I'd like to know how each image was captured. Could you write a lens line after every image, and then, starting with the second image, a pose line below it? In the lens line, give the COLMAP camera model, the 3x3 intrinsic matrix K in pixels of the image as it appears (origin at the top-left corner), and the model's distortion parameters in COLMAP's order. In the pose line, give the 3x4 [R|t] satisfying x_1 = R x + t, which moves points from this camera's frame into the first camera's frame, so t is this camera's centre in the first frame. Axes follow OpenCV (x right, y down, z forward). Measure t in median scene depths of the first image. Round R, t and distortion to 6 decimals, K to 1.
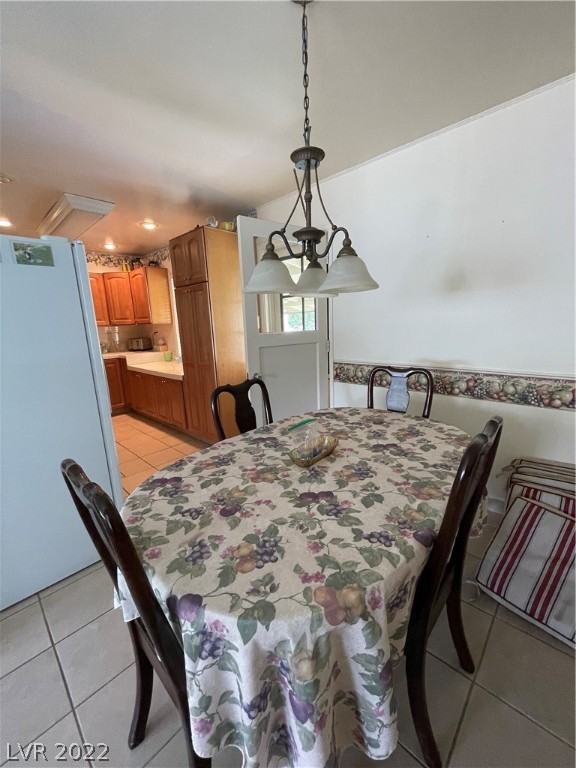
lens RADIAL K [[314.0, 0, 290.6], [0, 314.0, 387.0], [0, 0, 1]] dist [-0.000558, 0.000794]
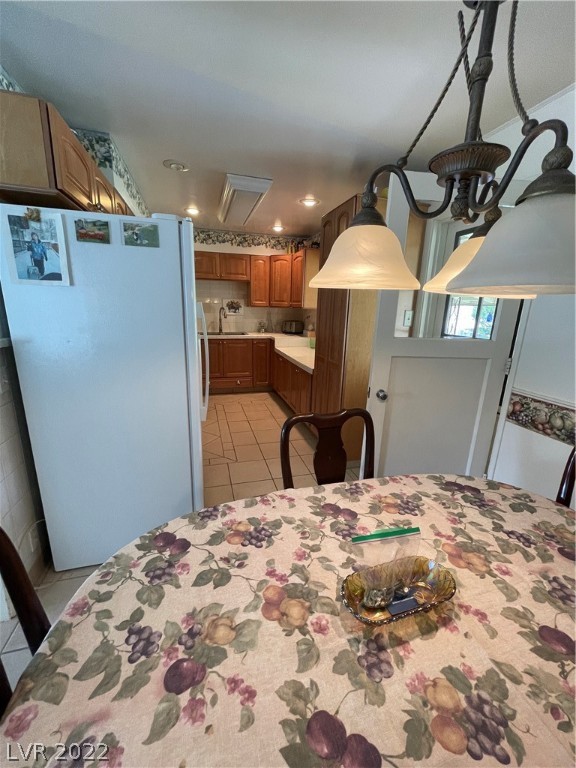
lens RADIAL K [[314.0, 0, 288.3], [0, 314.0, 384.2], [0, 0, 1]] dist [-0.000558, 0.000794]
pose [[0.855876, 0.190028, -0.481006, 0.086649], [-0.170033, 0.981739, 0.085302, -0.124704], [0.488432, 0.008779, 0.872558, 0.360553]]
